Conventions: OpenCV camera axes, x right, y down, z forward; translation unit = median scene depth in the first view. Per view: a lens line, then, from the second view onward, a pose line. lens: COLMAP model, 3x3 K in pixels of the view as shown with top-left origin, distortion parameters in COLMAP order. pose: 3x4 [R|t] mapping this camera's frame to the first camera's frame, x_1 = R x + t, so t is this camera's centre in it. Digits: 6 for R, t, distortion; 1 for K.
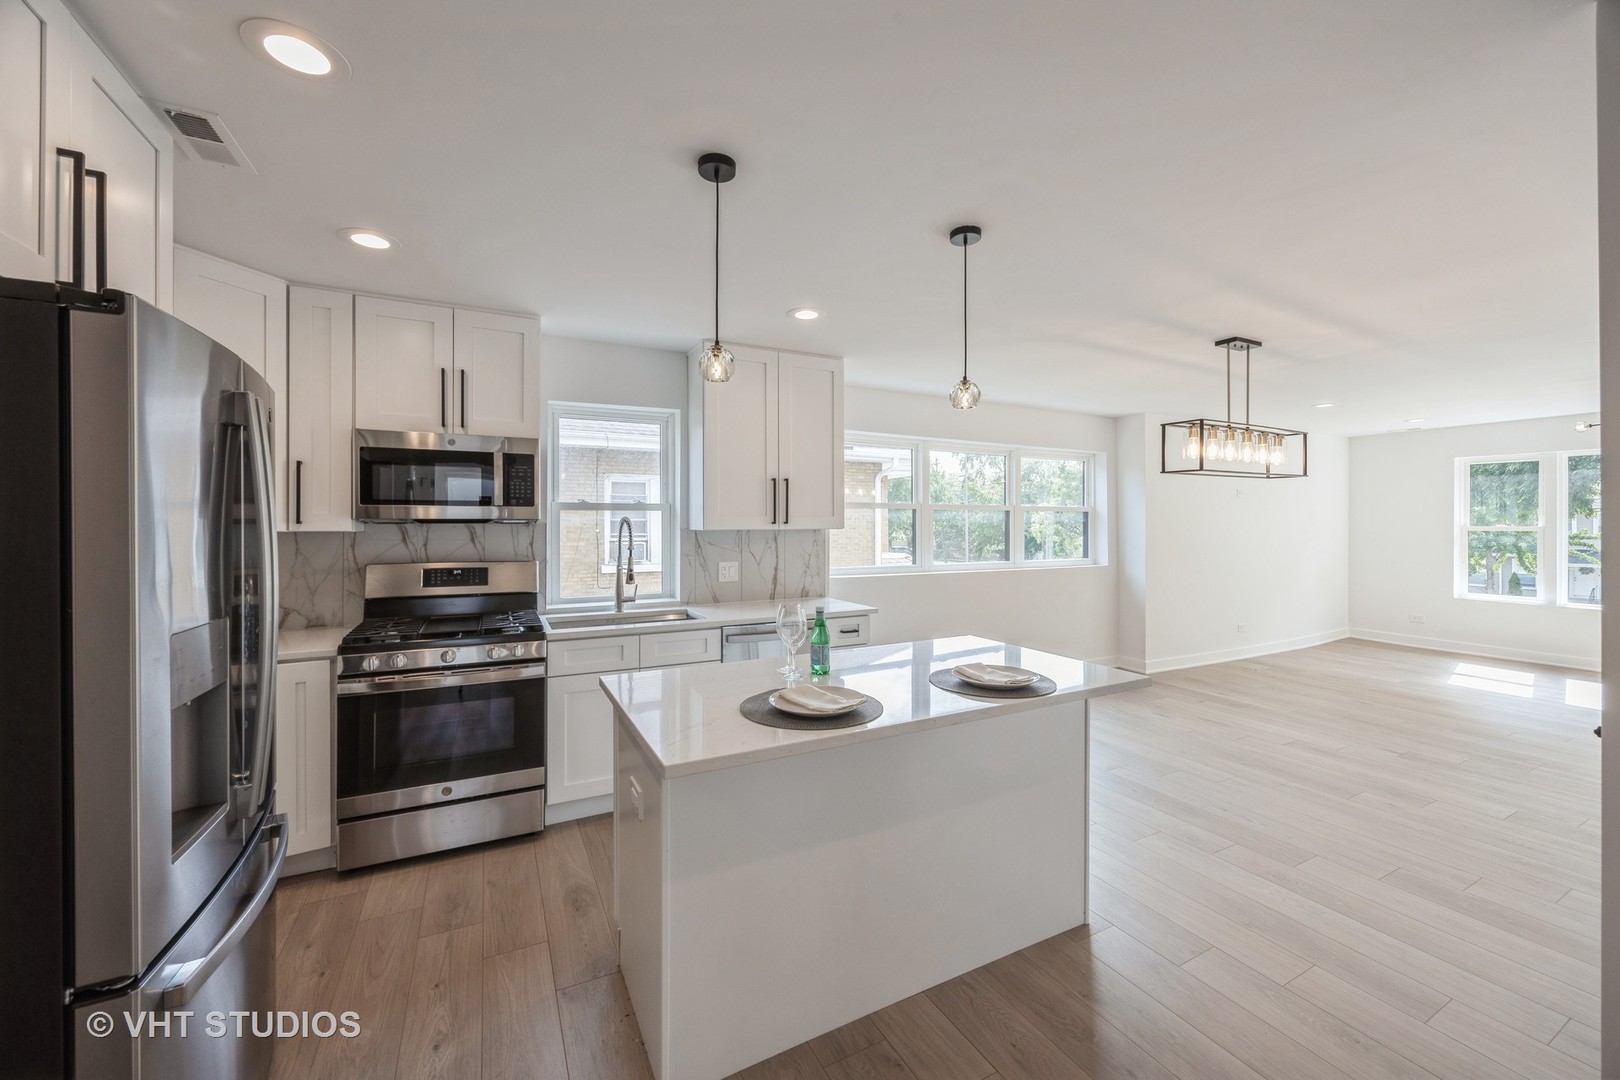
lens RADIAL K [[628.3, 0, 813.0], [0, 628.3, 526.3], [0, 0, 1]] dist [-0.001242, -0.000152]
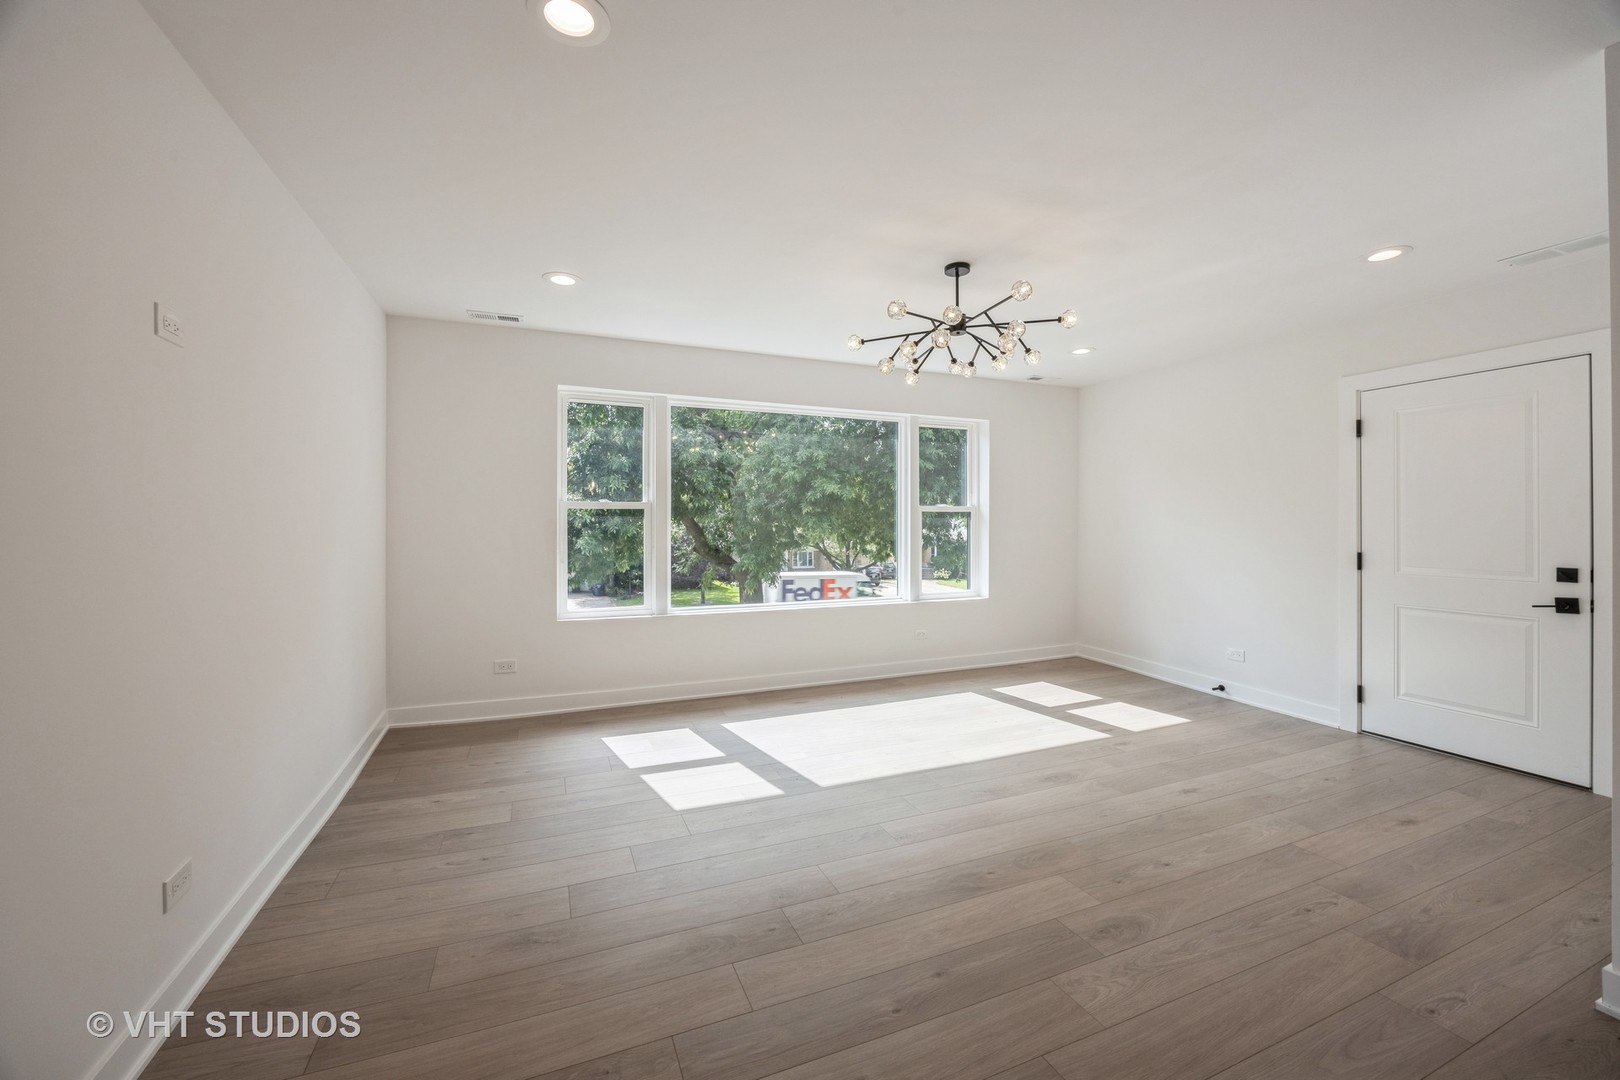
lens RADIAL K [[637.1, 0, 803.8], [0, 637.1, 534.0], [0, 0, 1]] dist [-0.002488, -0.000079]
pose [[0.093831, -0.015461, 0.995468, 0.786527], [0.003132, 0.999879, 0.015234, 0.040249], [-0.995583, 0.001688, 0.093868, 1.261631]]
